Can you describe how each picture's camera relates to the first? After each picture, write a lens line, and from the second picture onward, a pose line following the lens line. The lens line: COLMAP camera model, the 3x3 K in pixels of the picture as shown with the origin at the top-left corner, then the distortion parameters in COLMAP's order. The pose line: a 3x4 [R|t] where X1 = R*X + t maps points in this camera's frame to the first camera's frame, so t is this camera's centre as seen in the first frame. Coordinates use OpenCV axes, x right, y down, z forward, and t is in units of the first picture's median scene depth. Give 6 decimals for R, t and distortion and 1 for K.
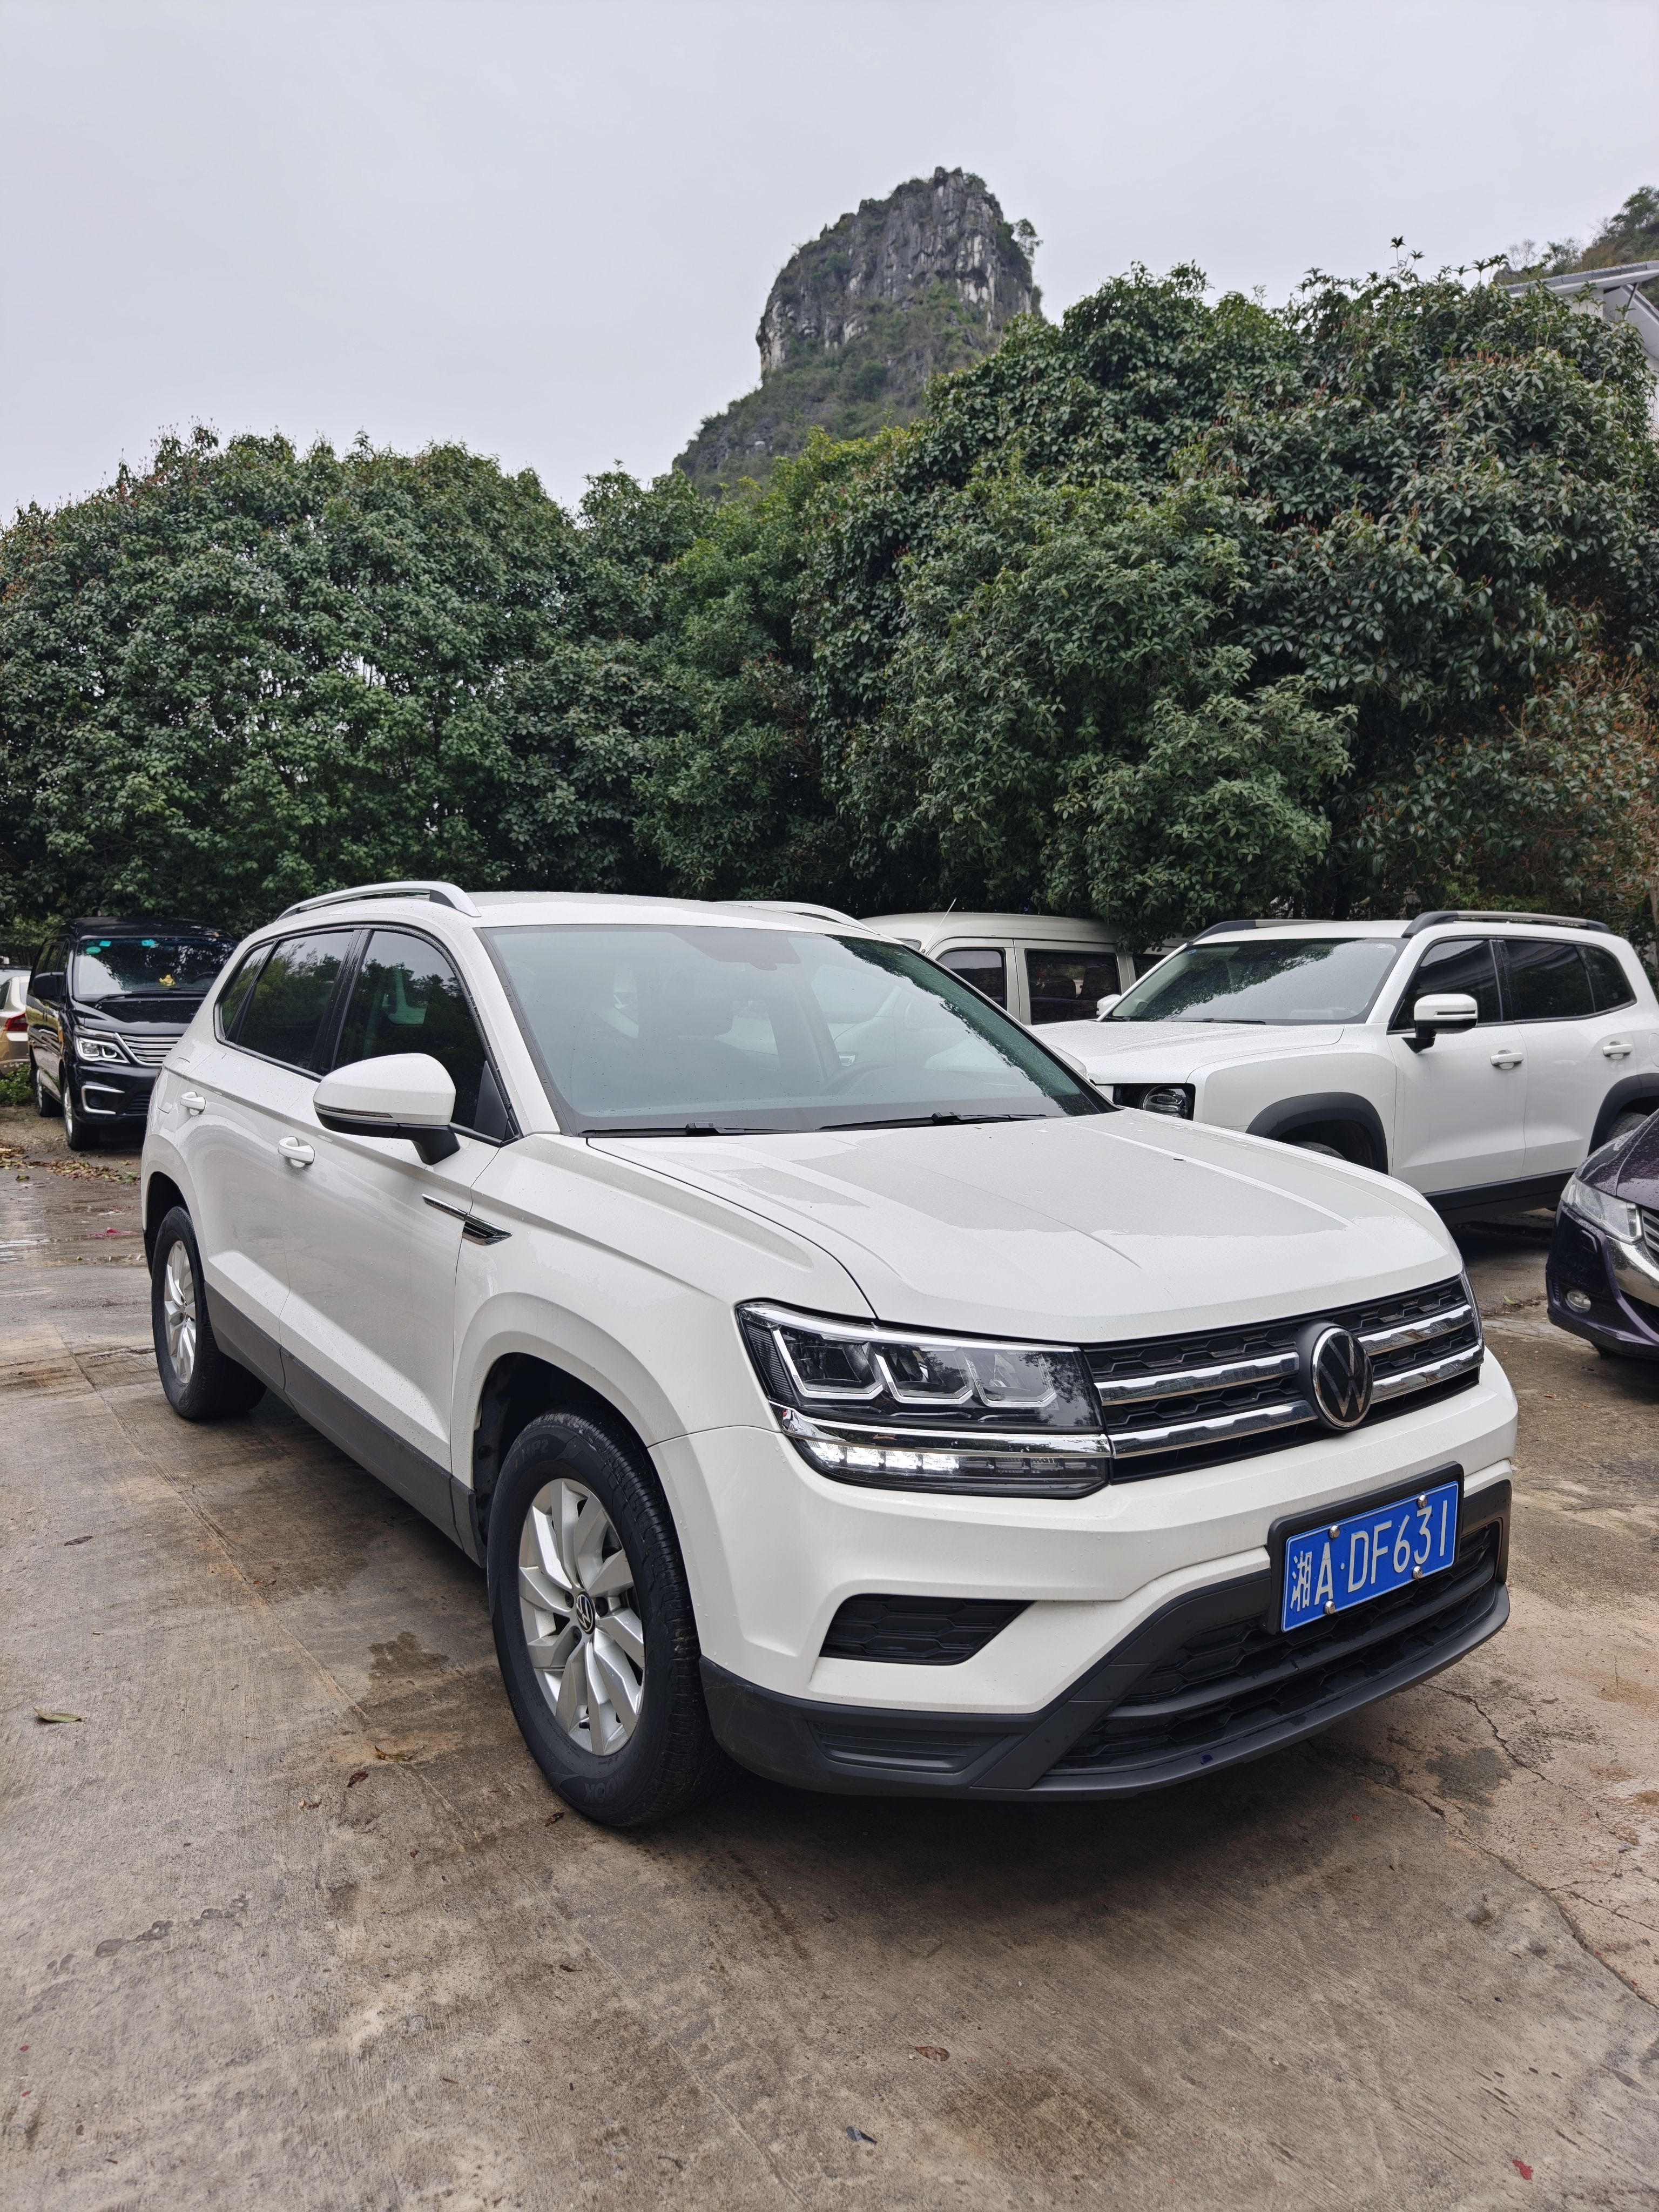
lens RADIAL K [[1471.7, 0, 820.4], [0, 1471.7, 1126.1], [0, 0, 1]] dist [-0.009420, 0.005141]
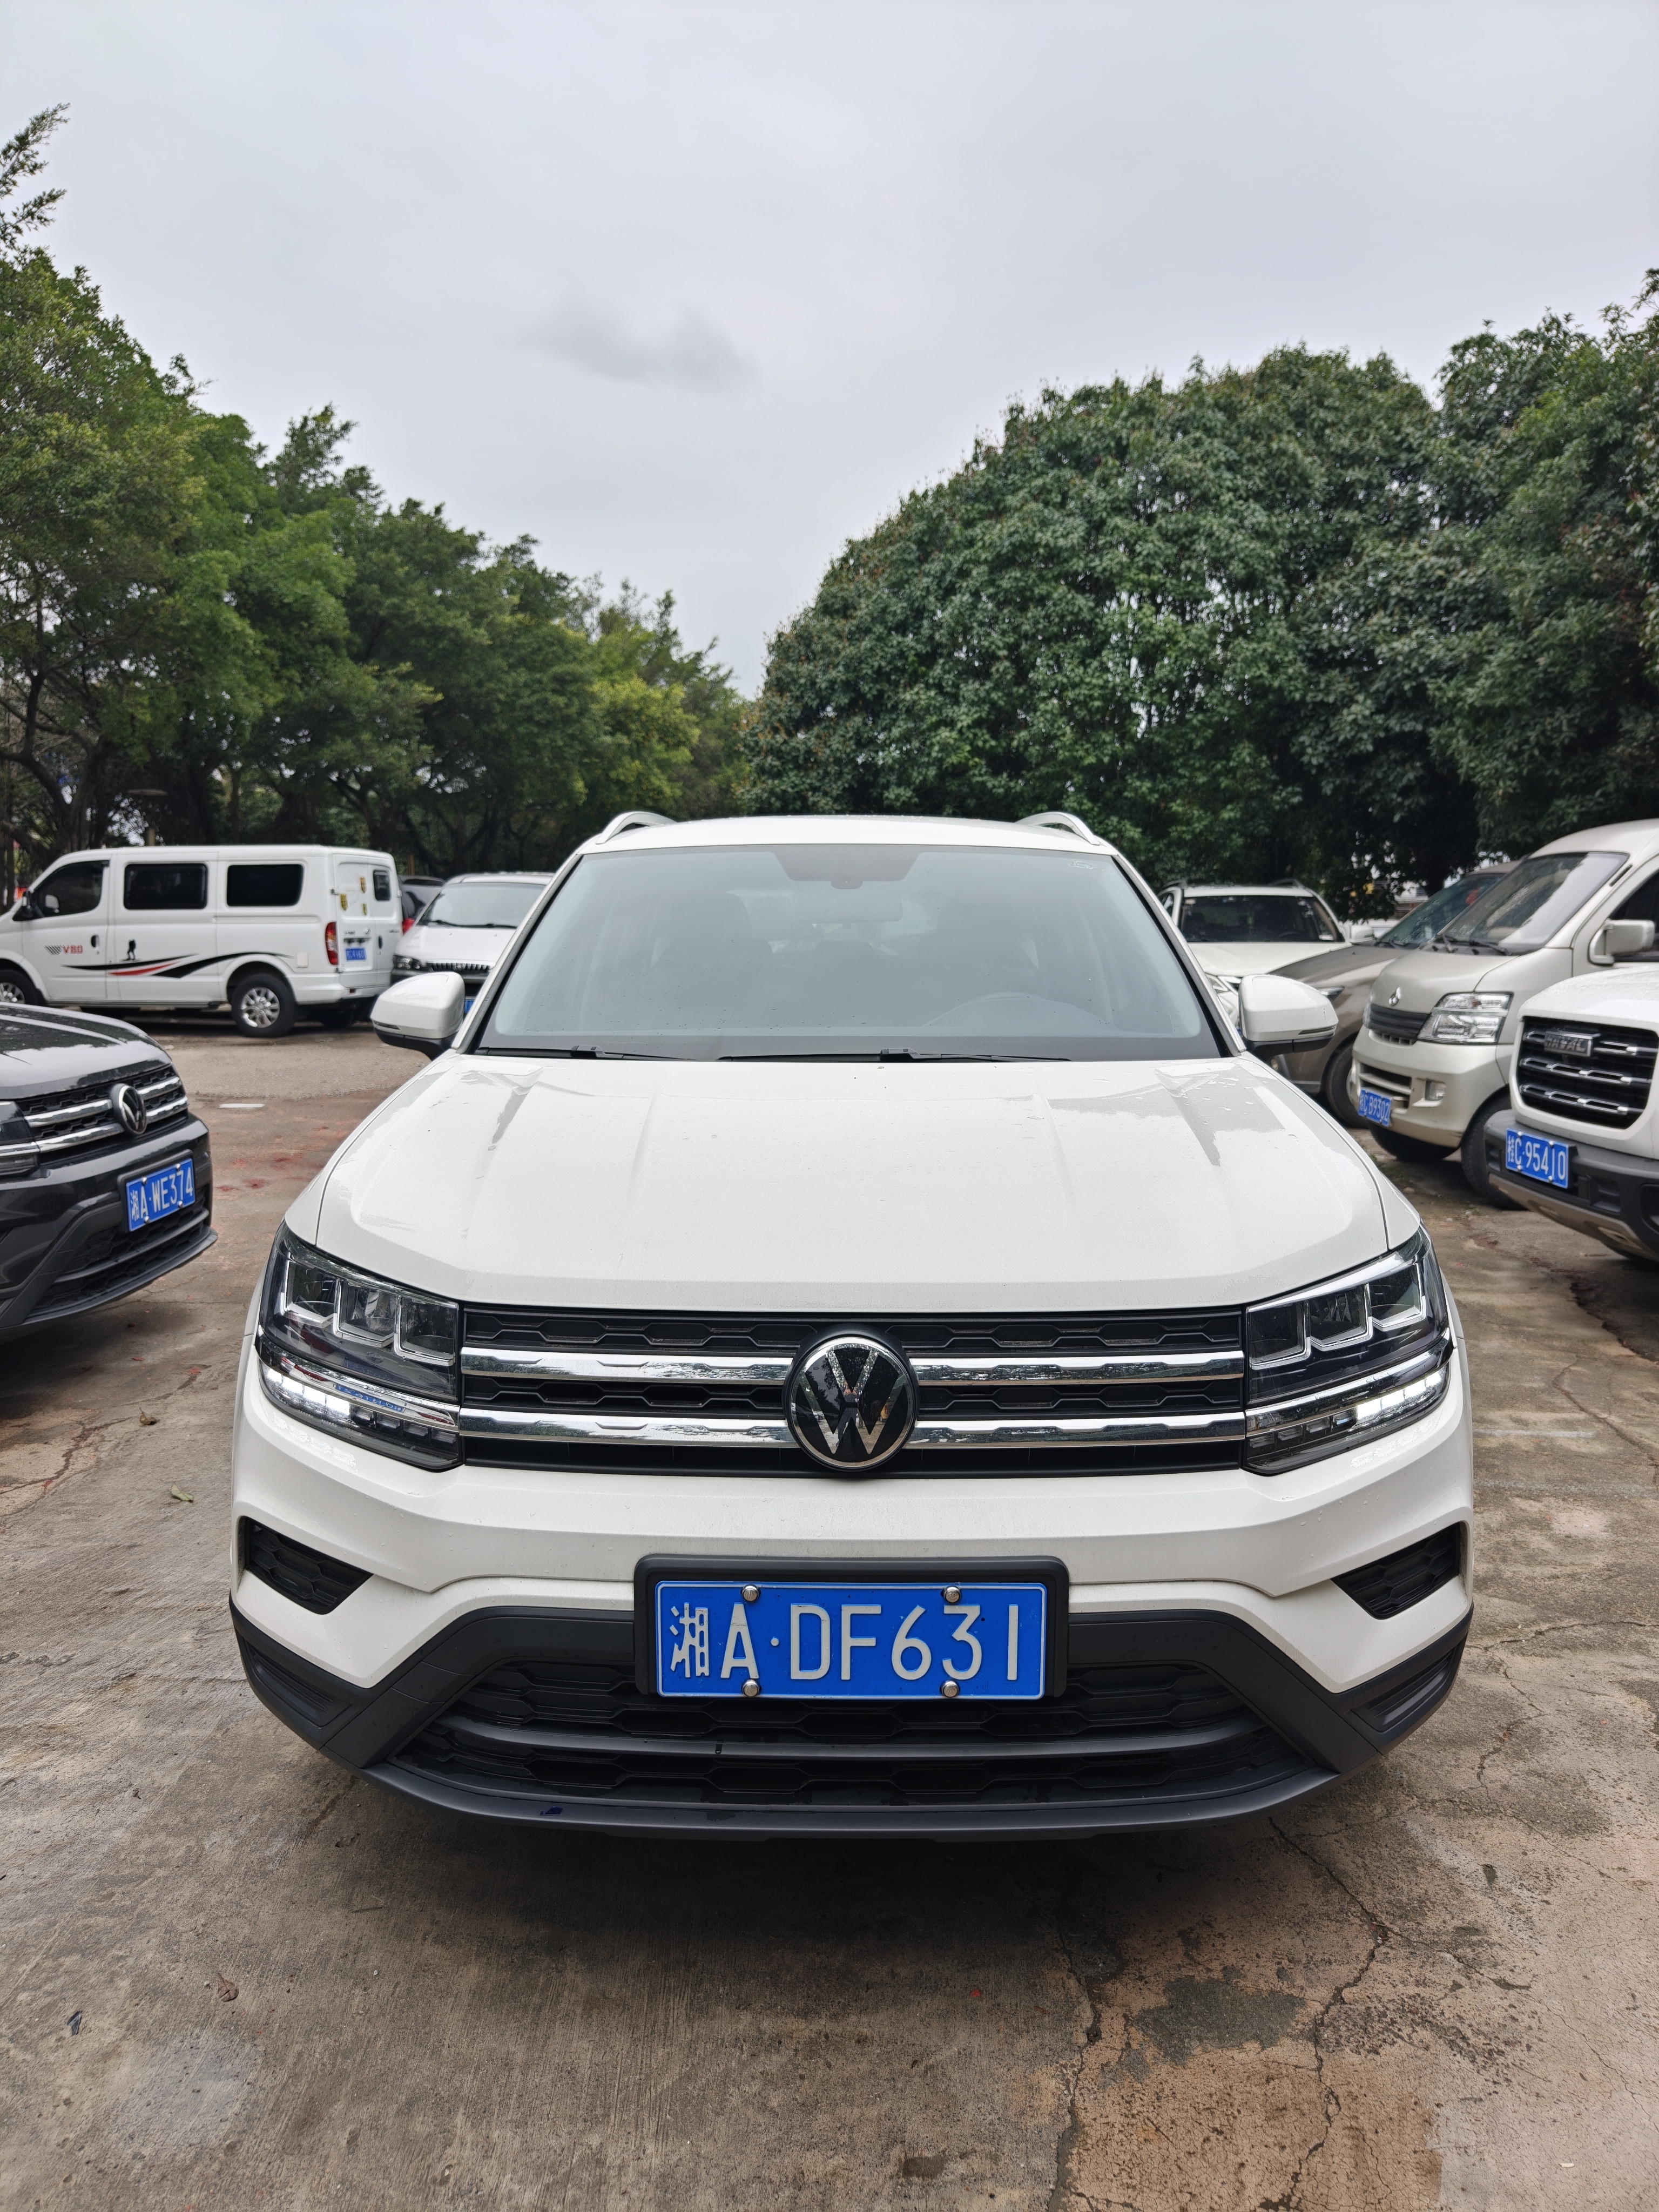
lens RADIAL K [[1471.7, 0, 830.7], [0, 1471.7, 1124.1], [0, 0, 1]] dist [-0.009420, 0.005141]
pose [[0.801066, 0.069052, -0.594580, 0.356530], [-0.045462, 0.997473, 0.054593, -0.006158], [0.596847, -0.016702, 0.802181, 0.176404]]
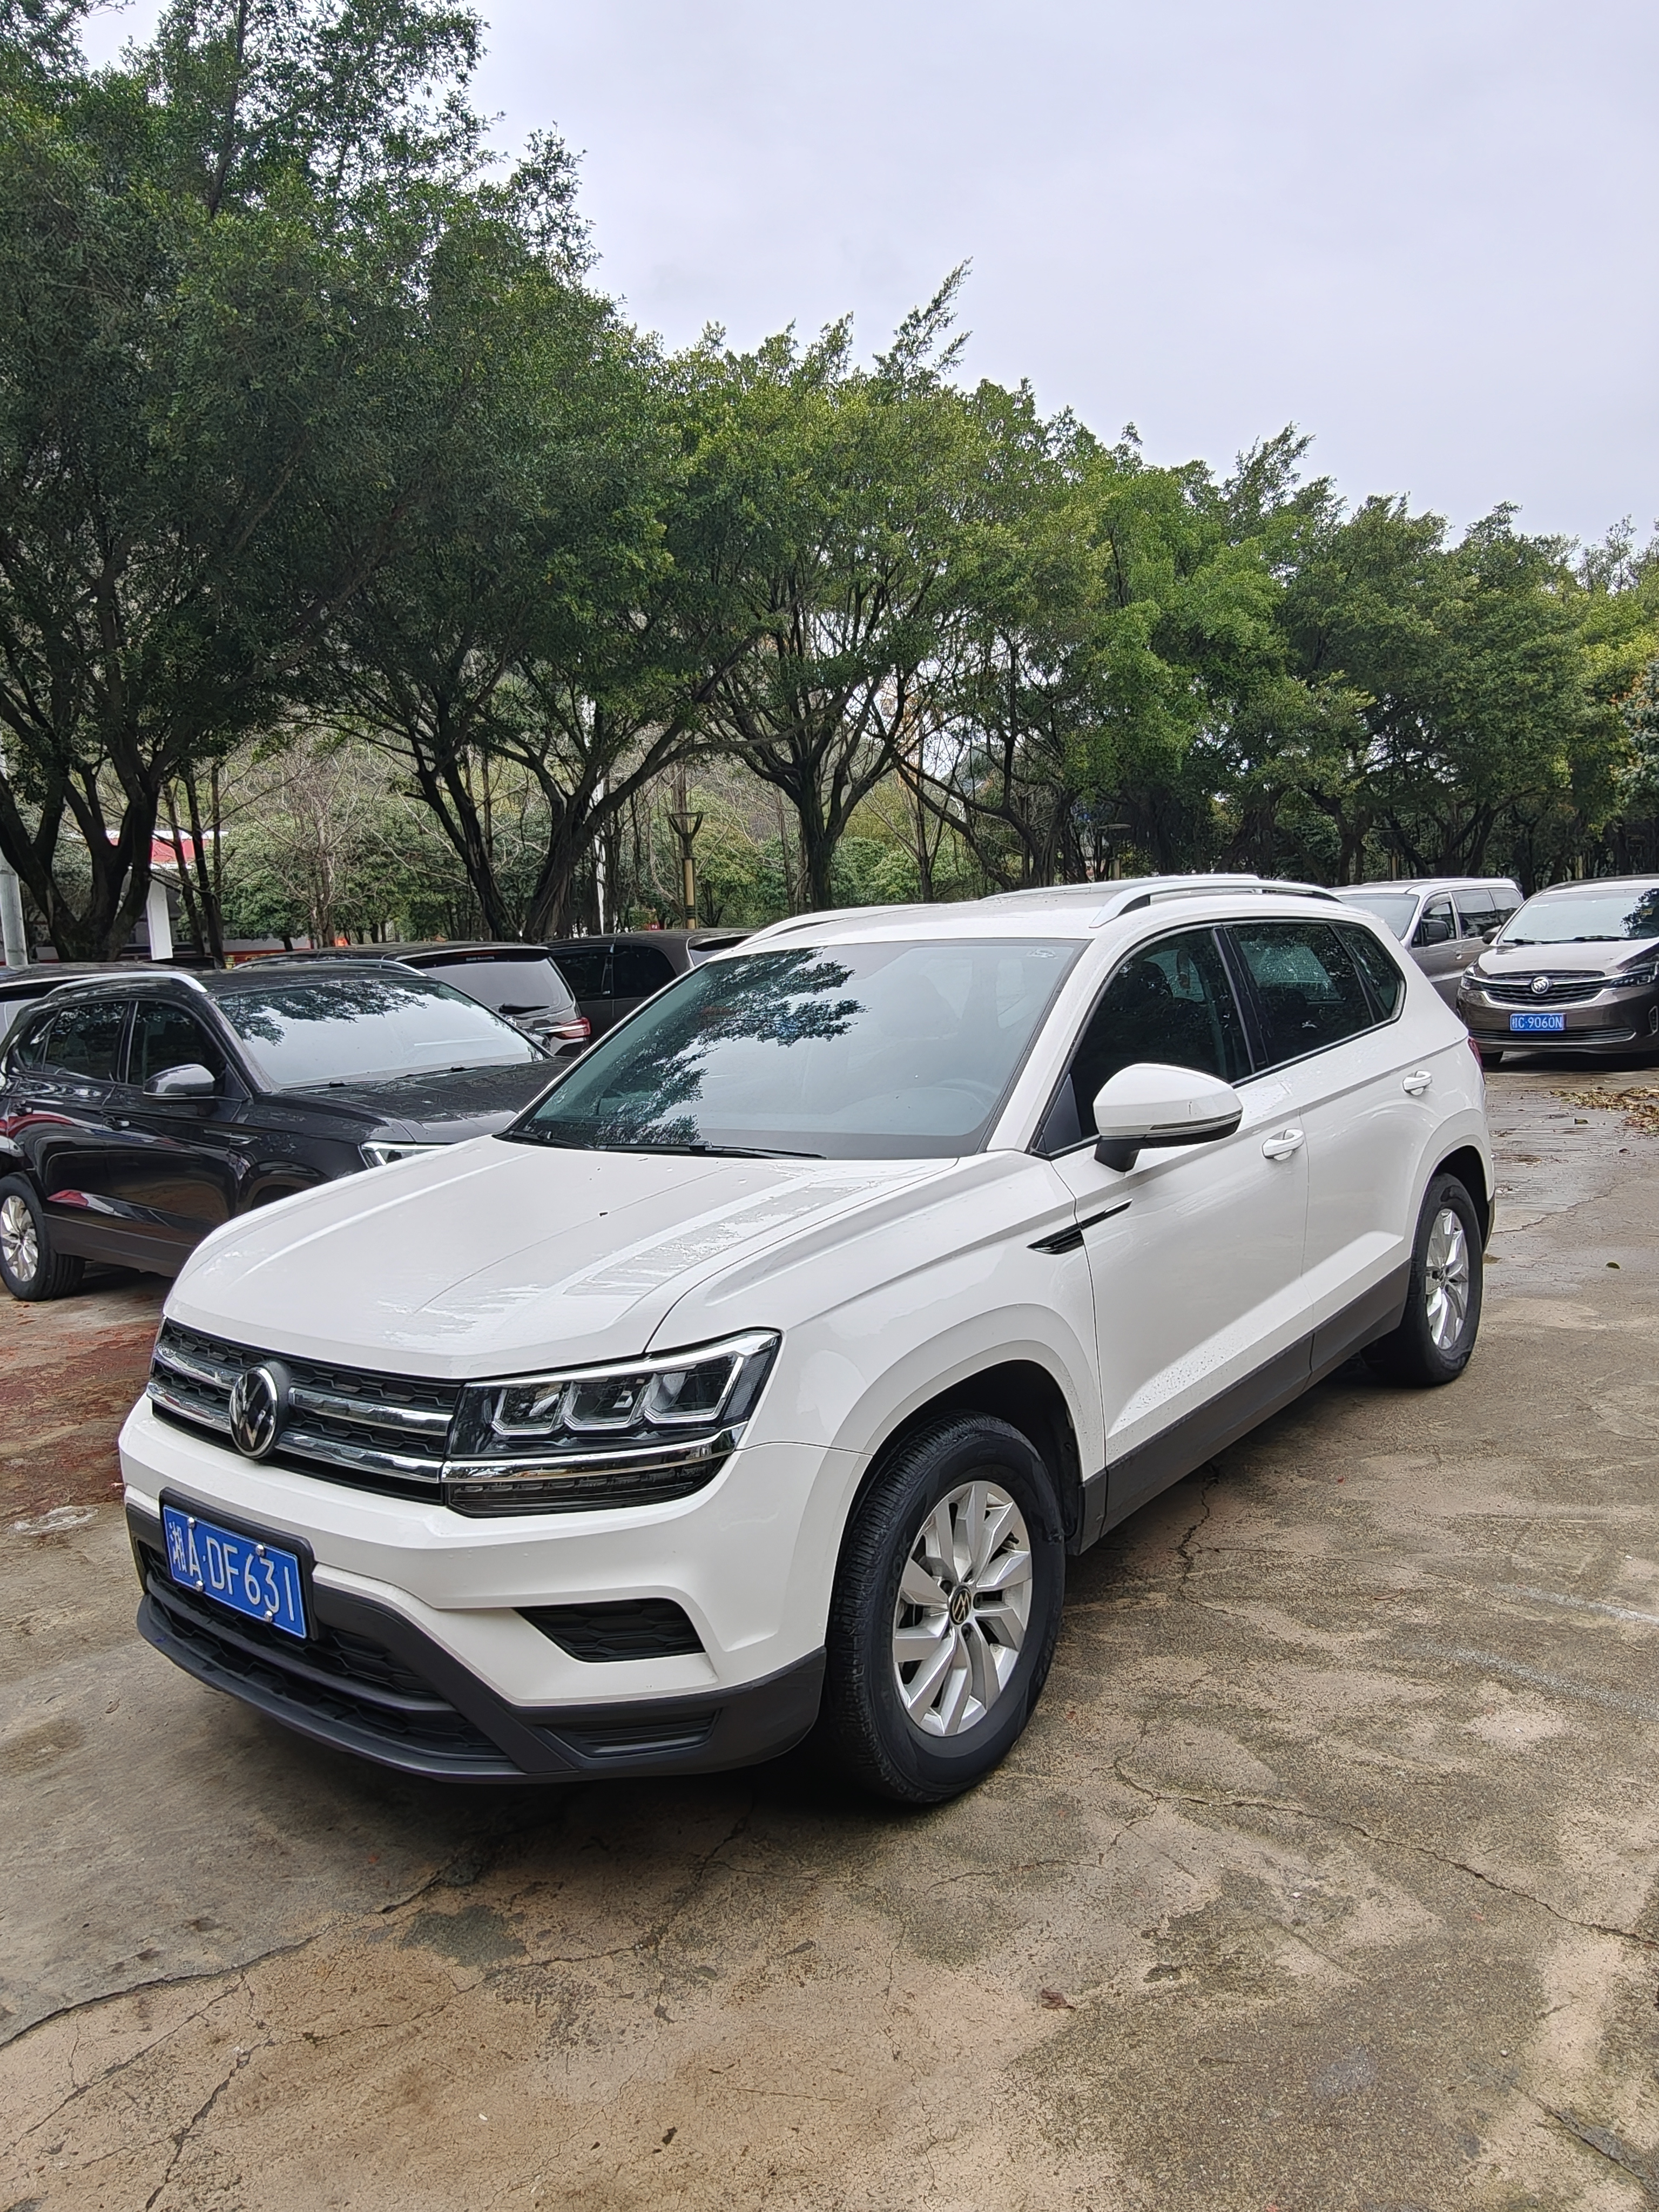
lens RADIAL K [[1471.7, 0, 829.1], [0, 1471.7, 1137.3], [0, 0, 1]] dist [-0.009420, 0.005141]
pose [[0.246864, 0.090239, -0.964839, 0.686958], [-0.024147, 0.995919, 0.086967, -0.064584], [0.968749, 0.001829, 0.248036, 0.519261]]
